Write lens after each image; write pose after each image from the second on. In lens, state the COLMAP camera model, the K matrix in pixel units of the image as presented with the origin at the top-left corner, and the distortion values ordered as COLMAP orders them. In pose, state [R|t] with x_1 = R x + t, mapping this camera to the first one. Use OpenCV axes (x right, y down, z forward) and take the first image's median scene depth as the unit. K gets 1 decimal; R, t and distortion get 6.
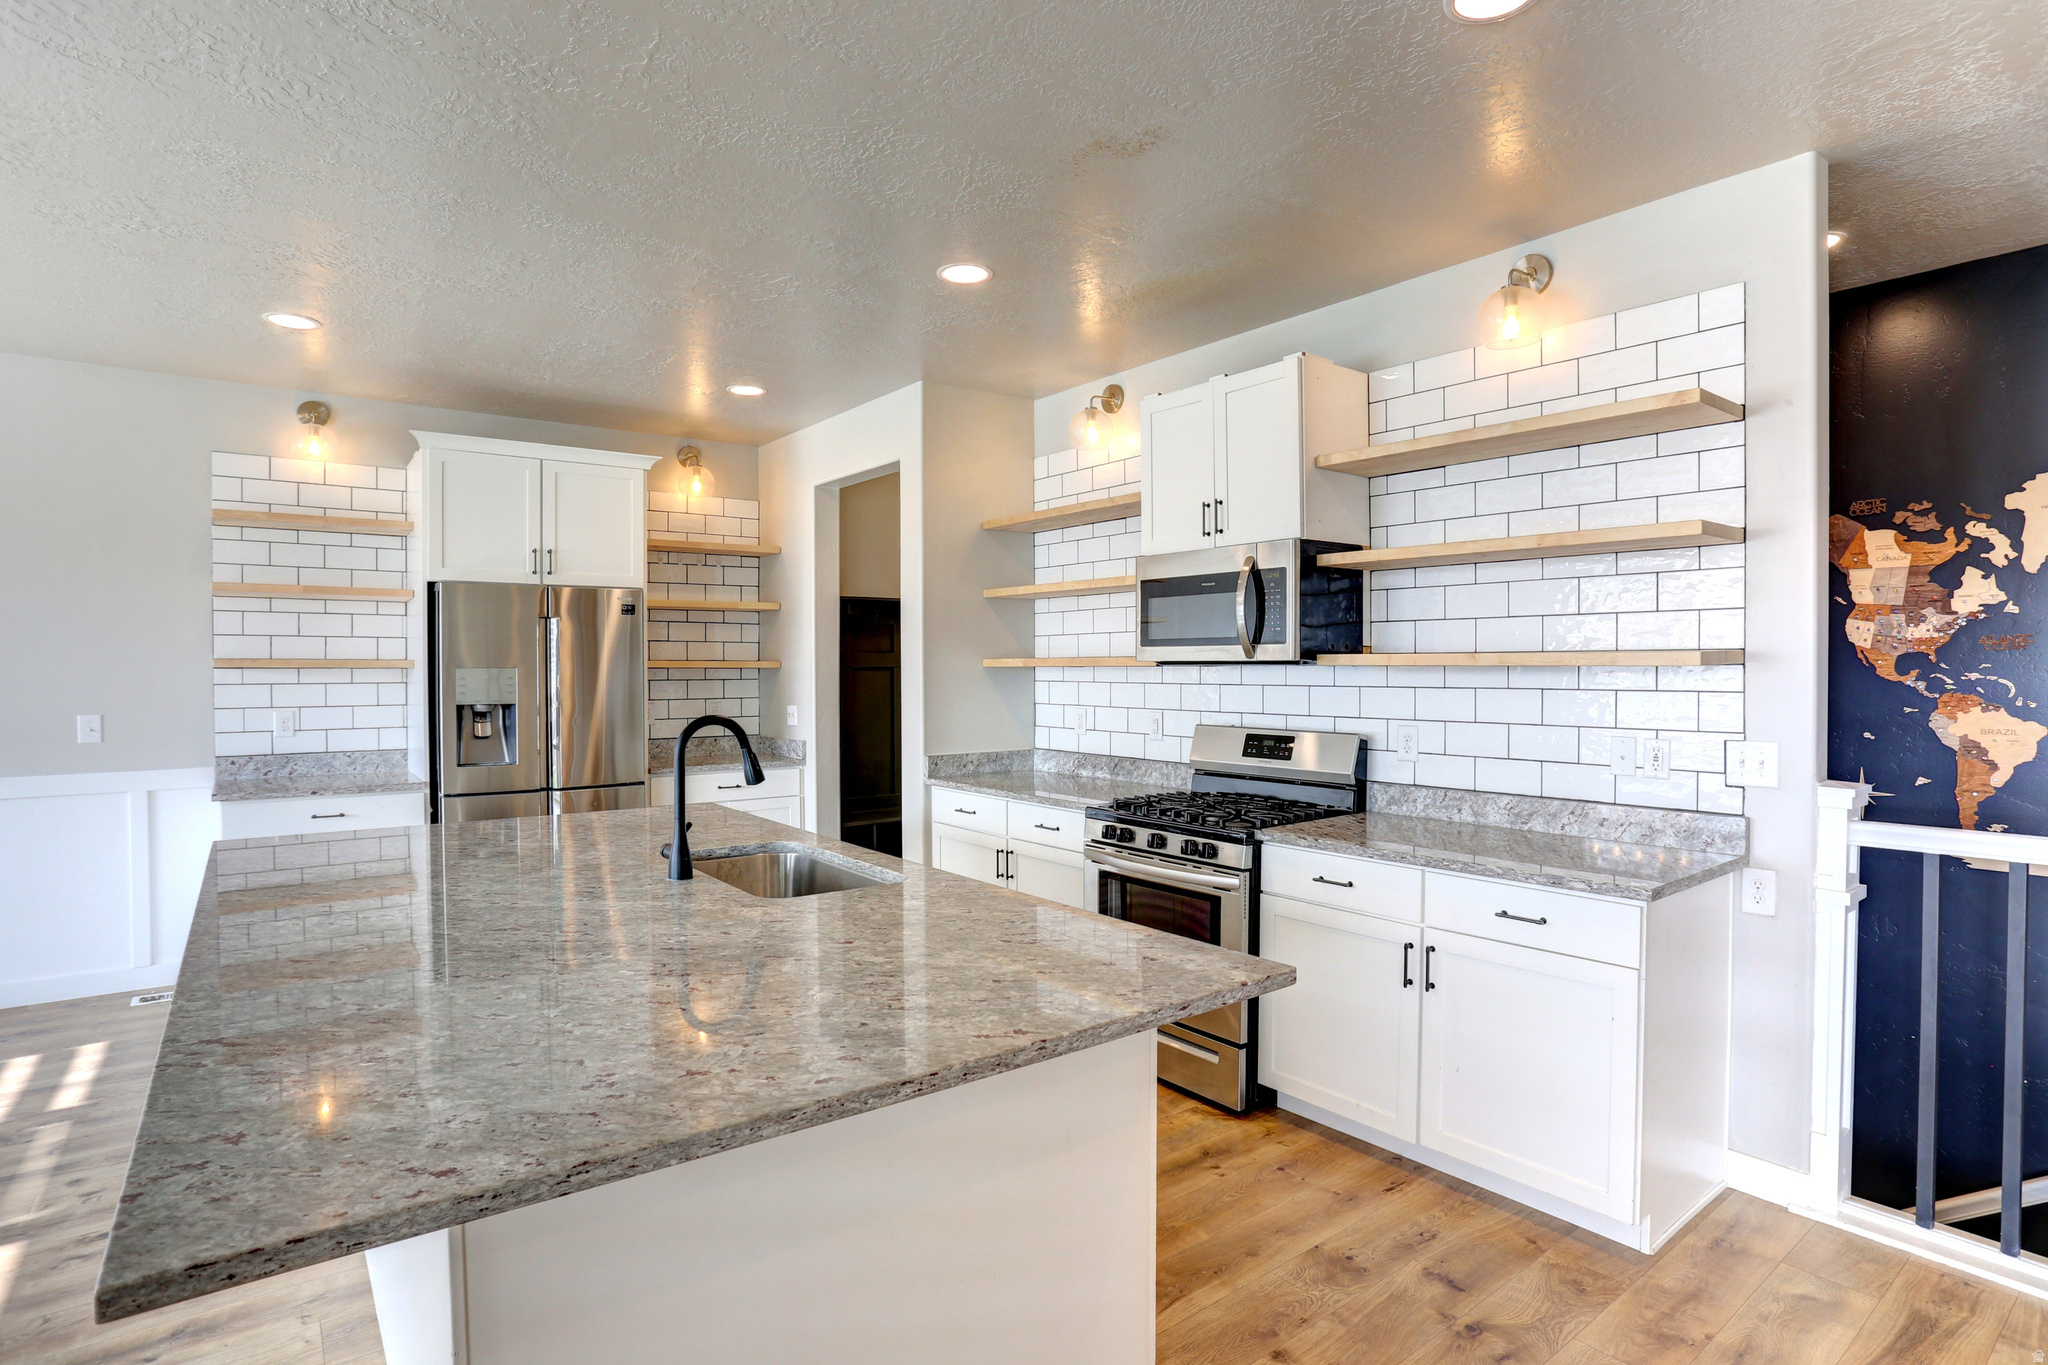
lens RADIAL K [[1052.4, 0, 1024.0], [0, 1052.4, 682.5], [0, 0, 1]] dist [-0.071630, 0.035240]
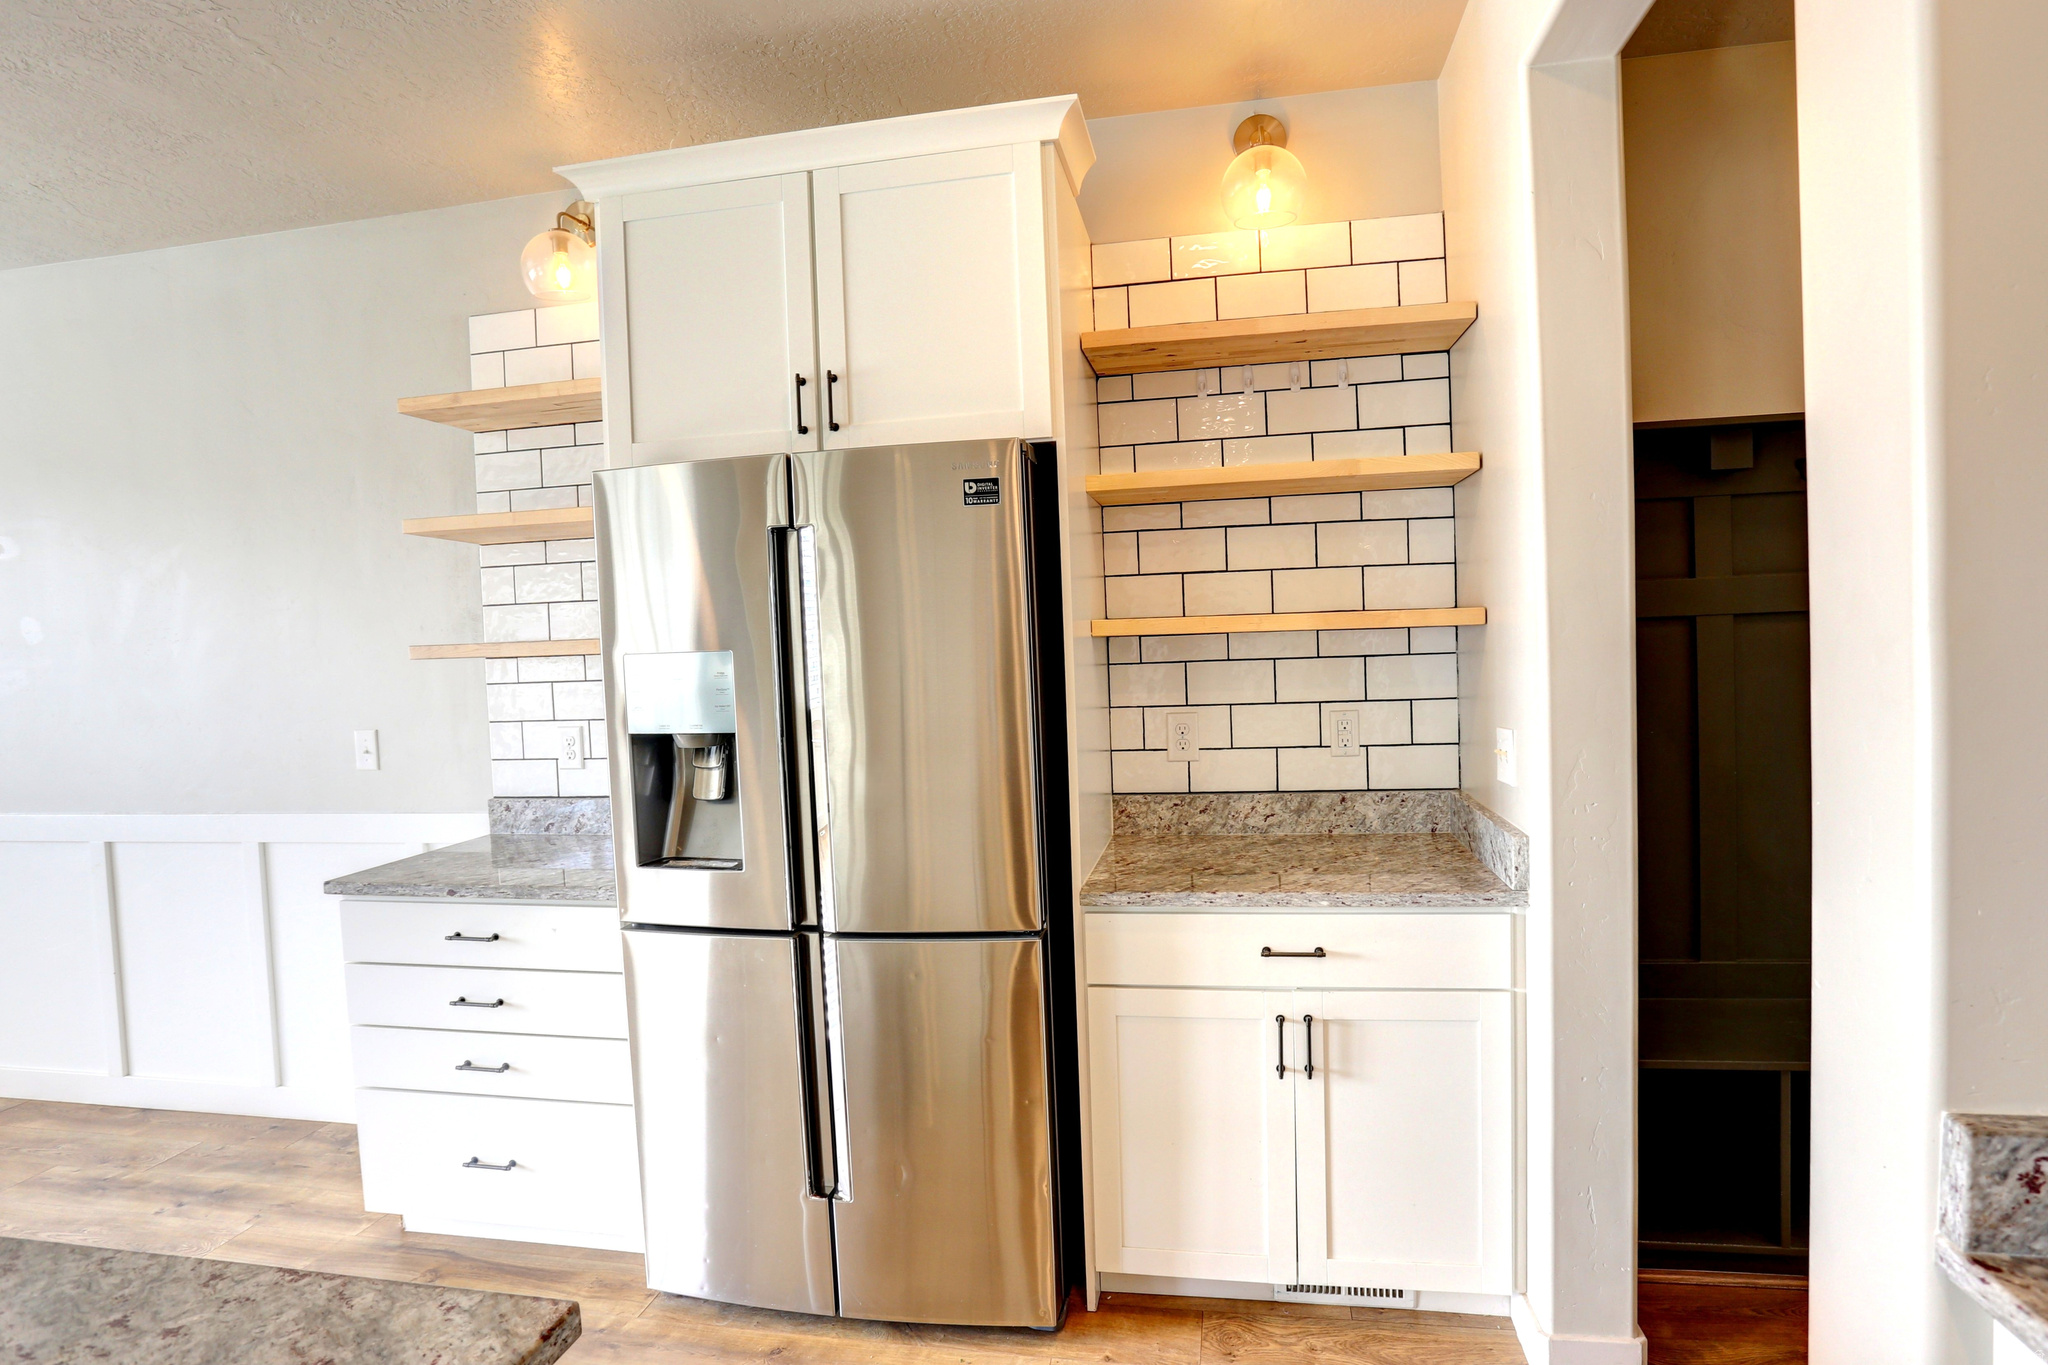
lens RADIAL K [[1073.1, 0, 1045.3], [0, 1073.1, 675.4], [0, 0, 1]] dist [-0.070902, 0.031601]
pose [[0.663997, 0.004127, -0.747724, -0.071911], [0.024112, 0.999347, 0.026928, -0.013024], [0.747346, -0.035909, 0.663464, 0.853118]]
